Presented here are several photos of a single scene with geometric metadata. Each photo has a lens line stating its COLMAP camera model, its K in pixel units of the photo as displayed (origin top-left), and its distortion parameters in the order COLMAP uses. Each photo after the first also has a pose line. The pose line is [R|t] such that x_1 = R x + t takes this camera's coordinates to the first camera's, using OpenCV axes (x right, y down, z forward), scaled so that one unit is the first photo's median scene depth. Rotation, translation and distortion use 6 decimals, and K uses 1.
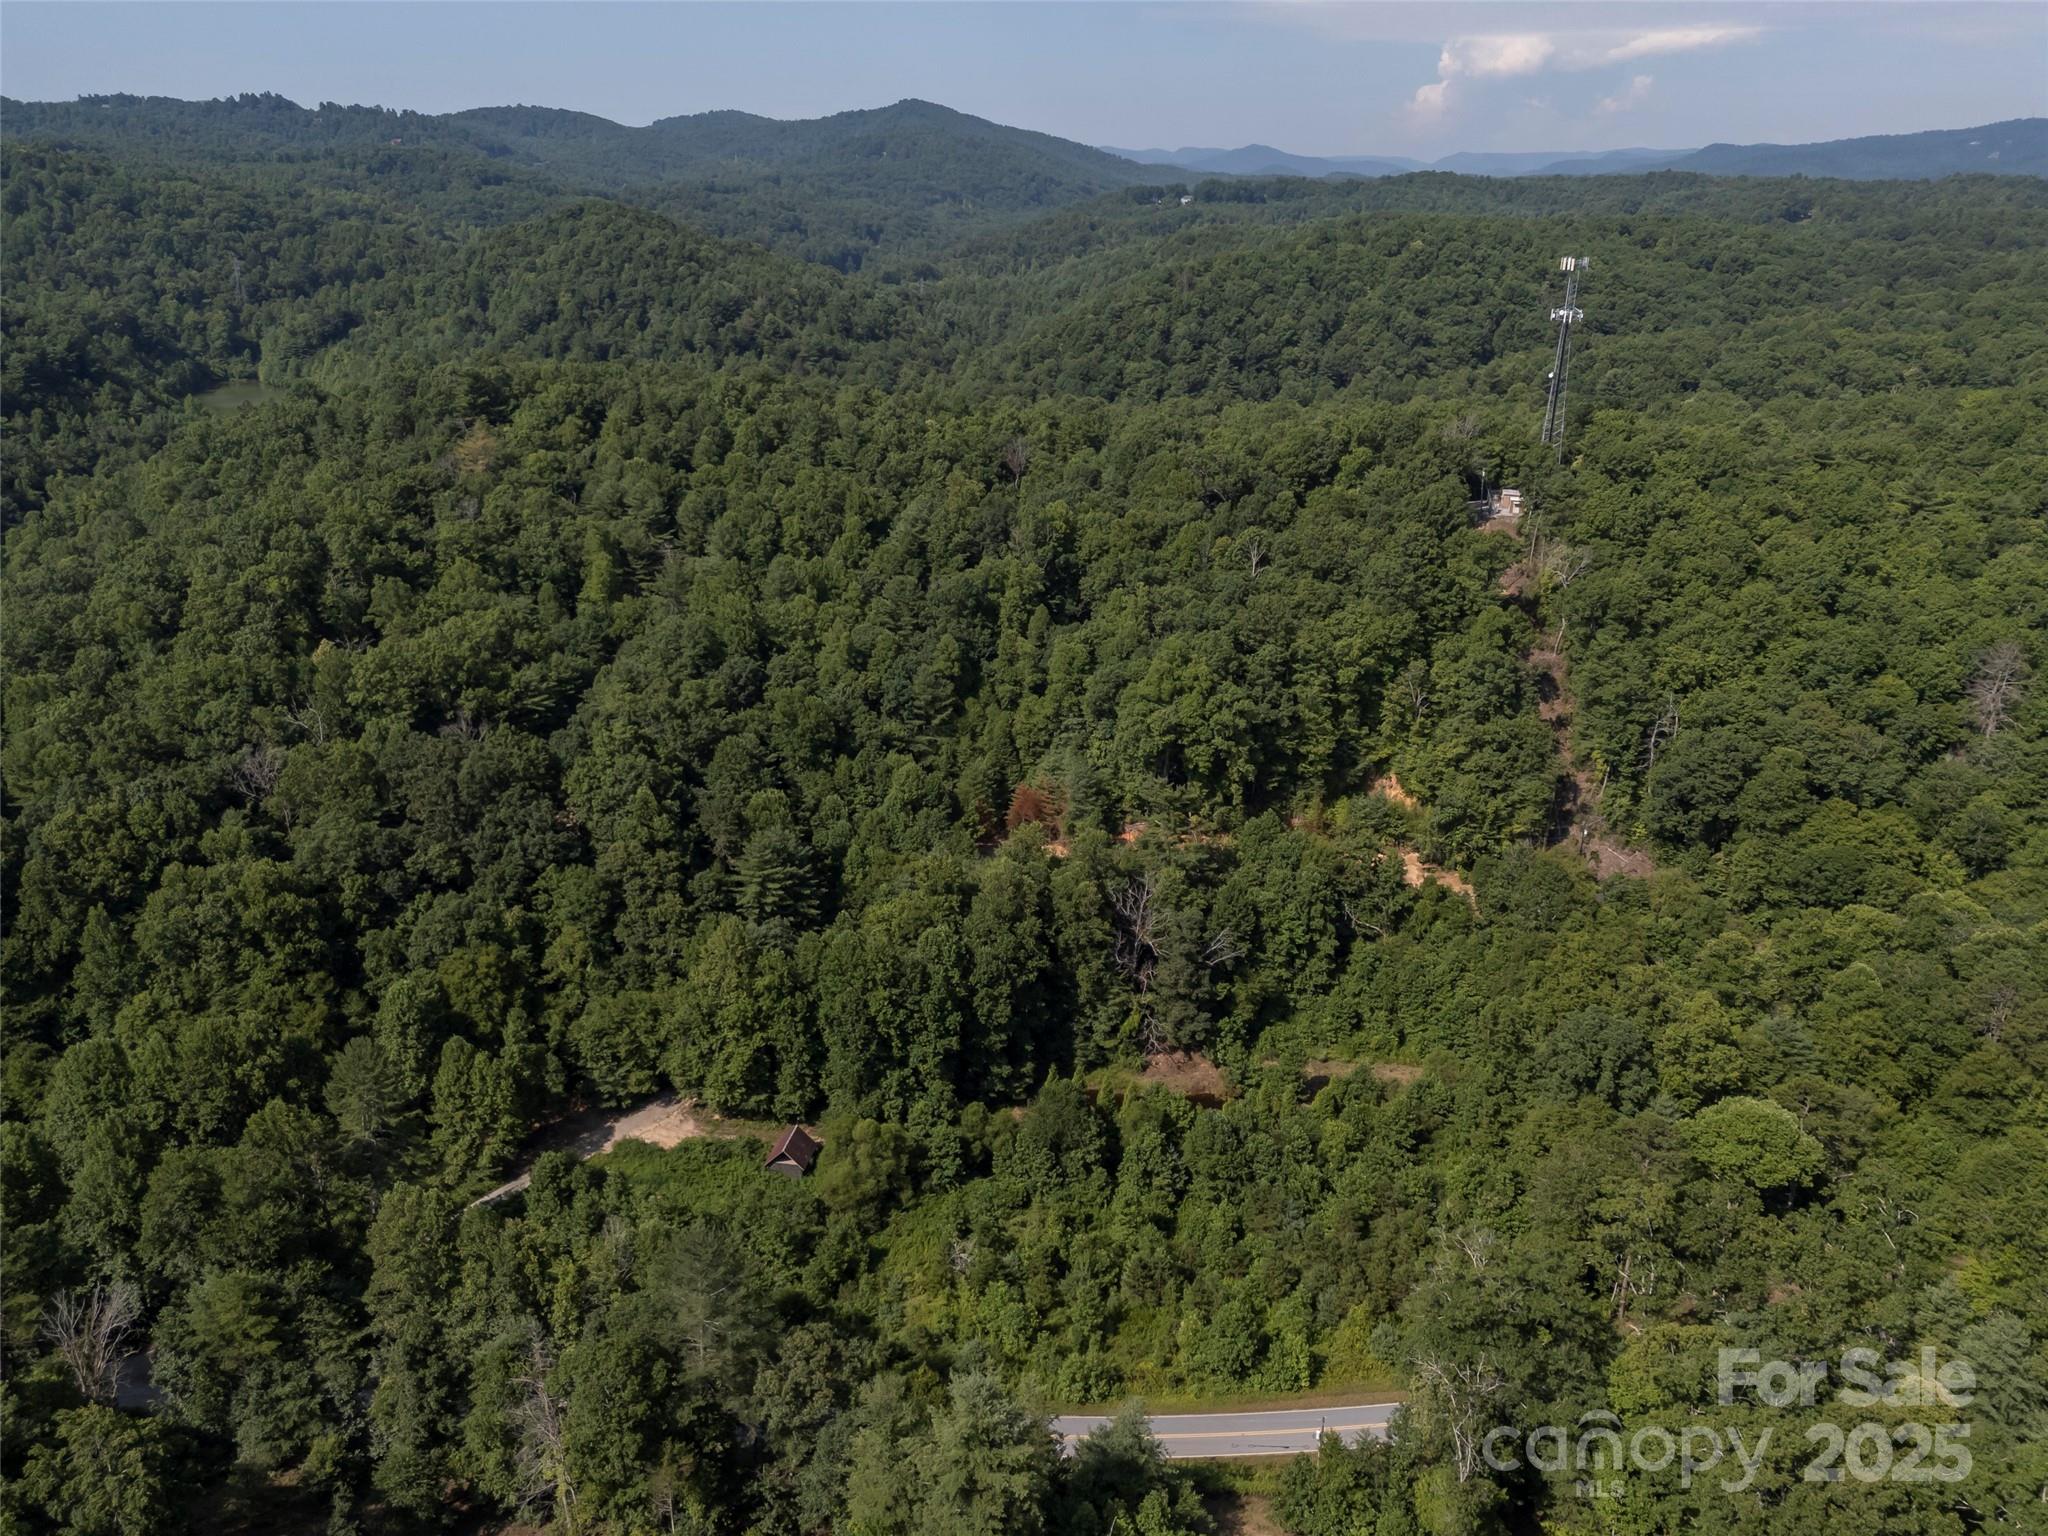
lens RADIAL K [[1474.1, 0, 1030.8], [0, 1474.1, 754.0], [0, 0, 1]] dist [0.077796, -0.053042]
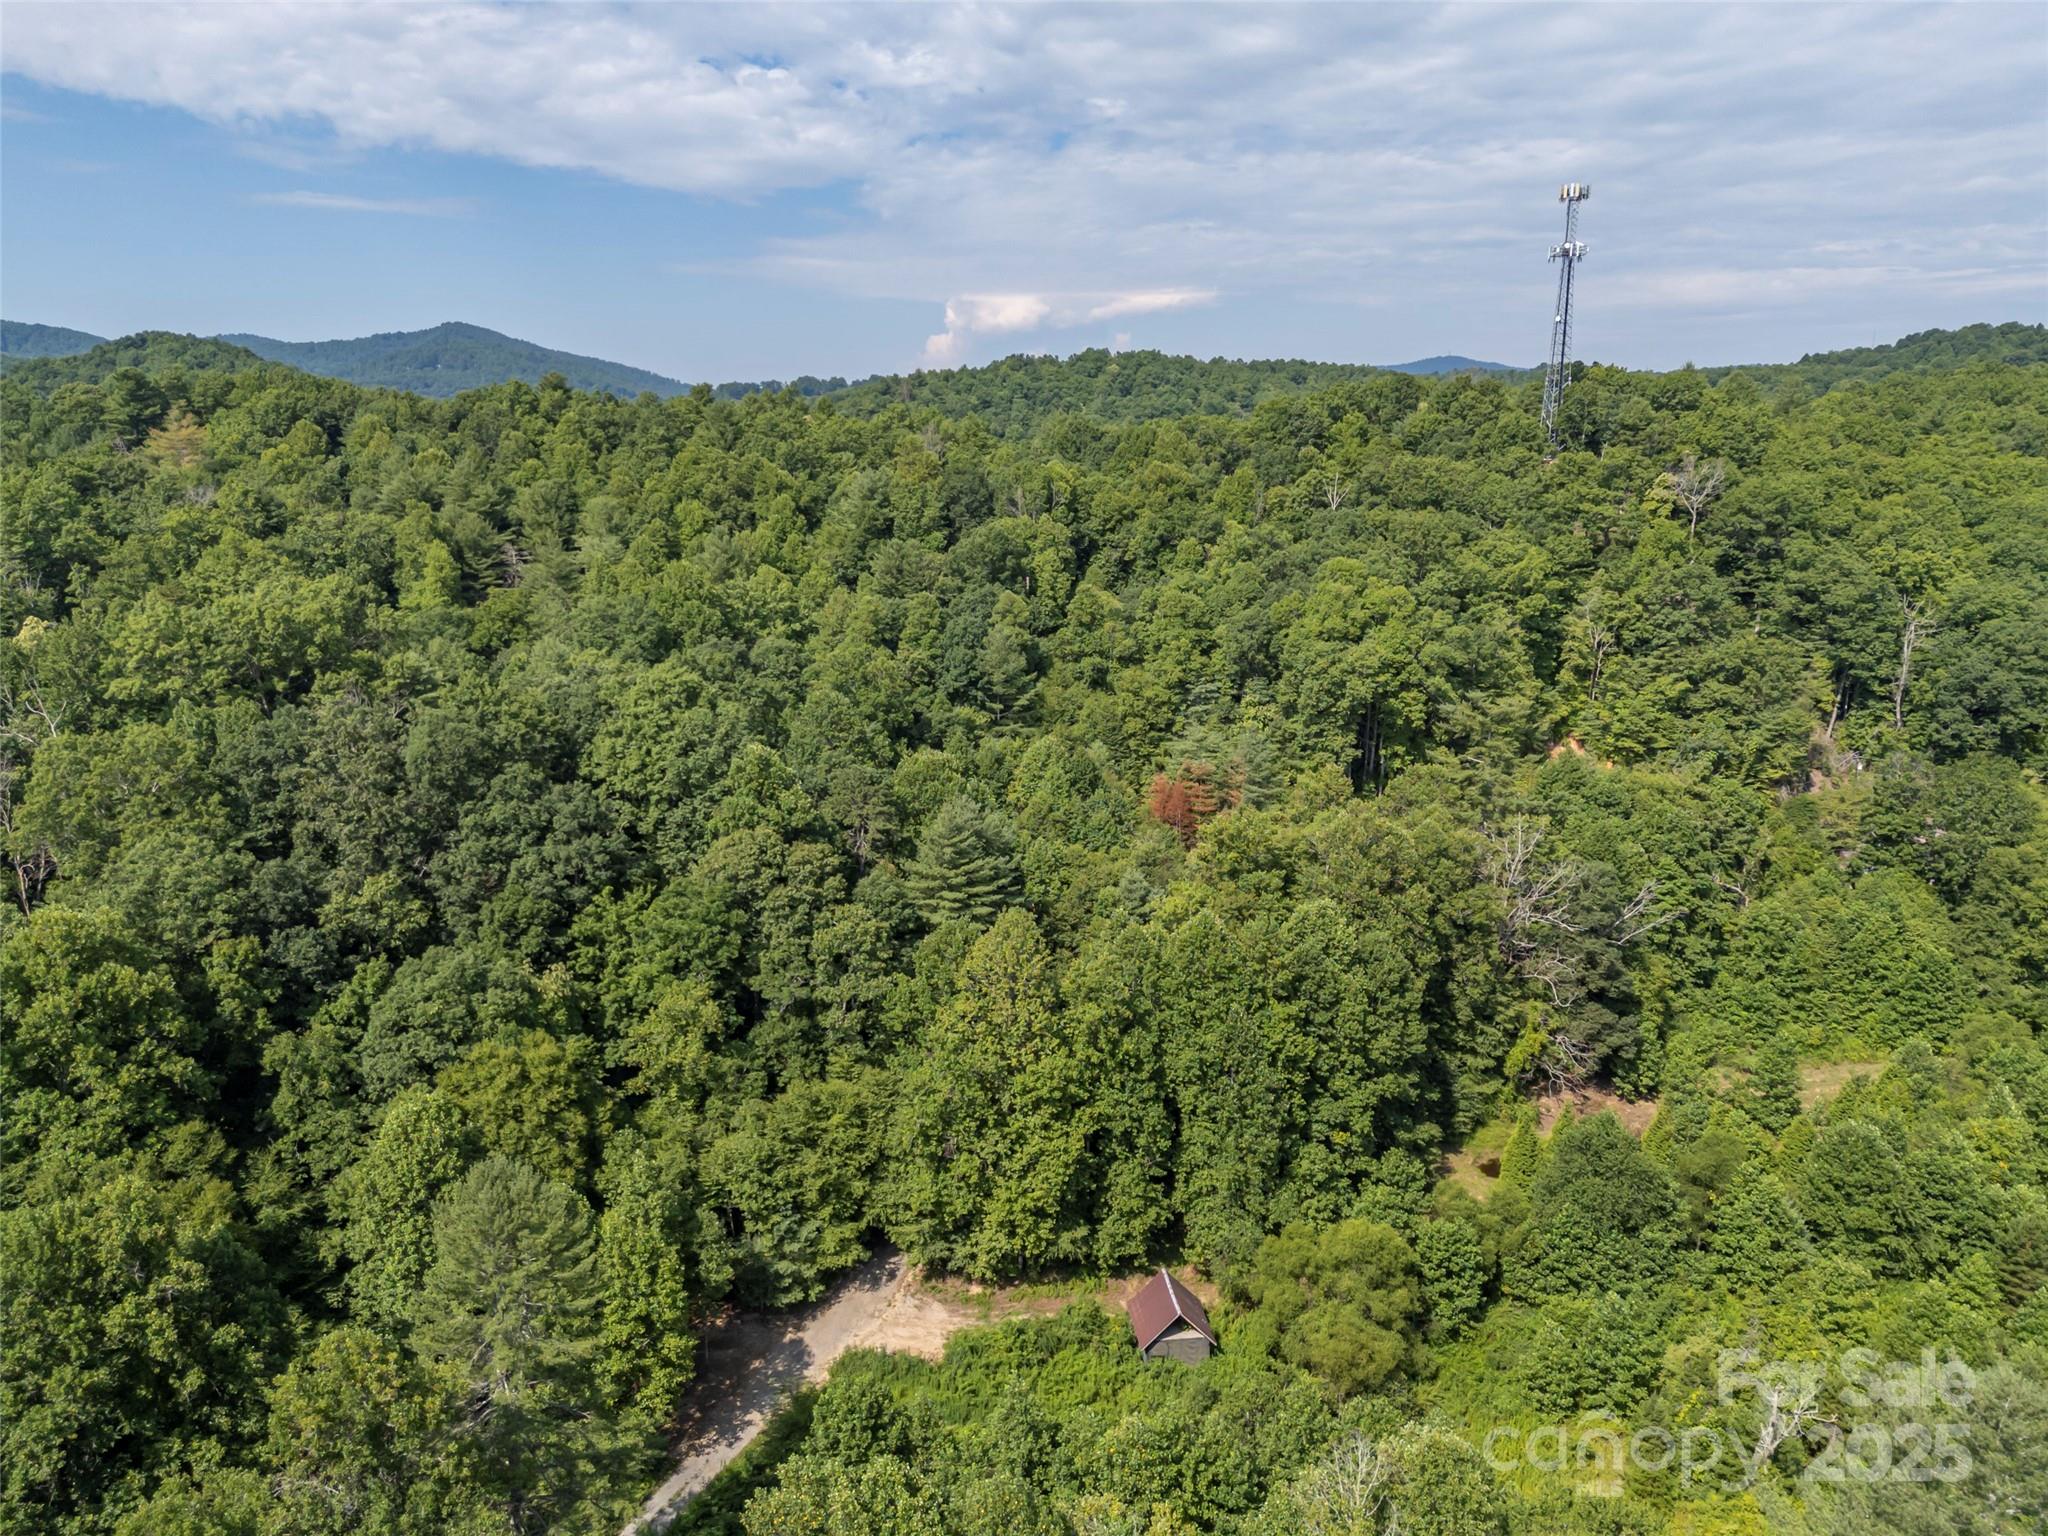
lens RADIAL K [[1463.0, 0, 1023.2], [0, 1463.0, 767.2], [0, 0, 1]] dist [0.076765, -0.055893]
pose [[0.957458, -0.075734, 0.278457, -0.269398], [0.112975, 0.986300, -0.120207, 0.095261], [-0.265538, 0.146552, 0.952897, 0.348783]]
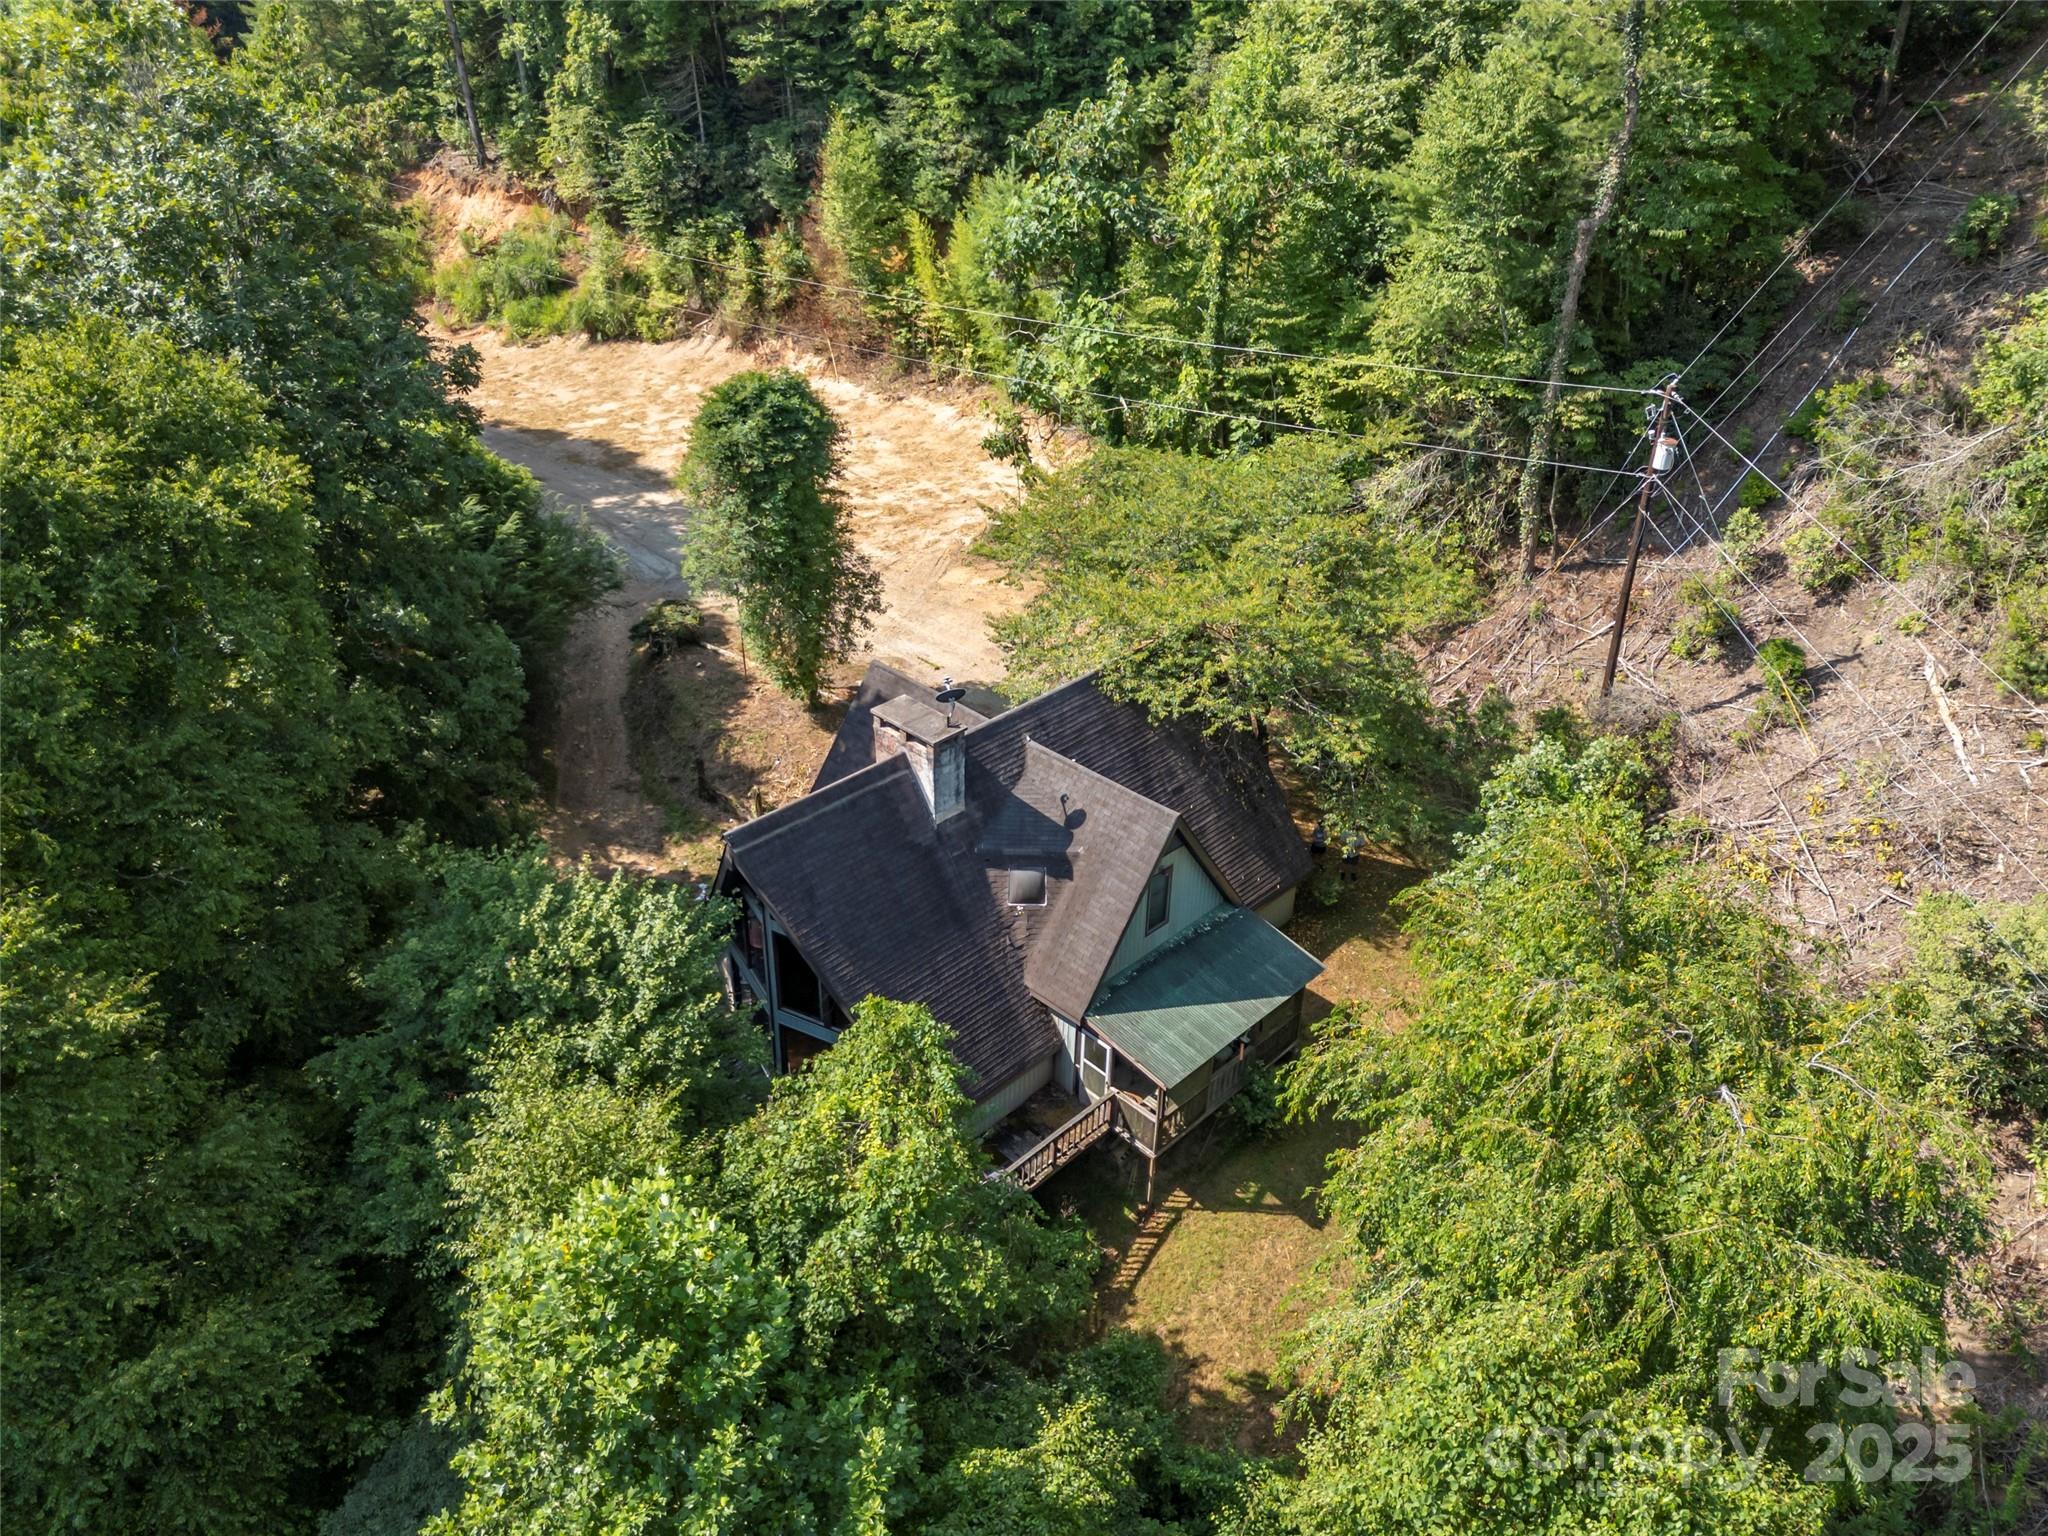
lens RADIAL K [[1474.1, 0, 1030.8], [0, 1474.1, 754.0], [0, 0, 1]] dist [0.077796, -0.053042]
pose [[0.706791, 0.354267, -0.612325, 0.413635], [-0.256608, 0.935010, 0.244763, 0.059083], [0.659242, -0.015869, 0.751764, 0.837041]]
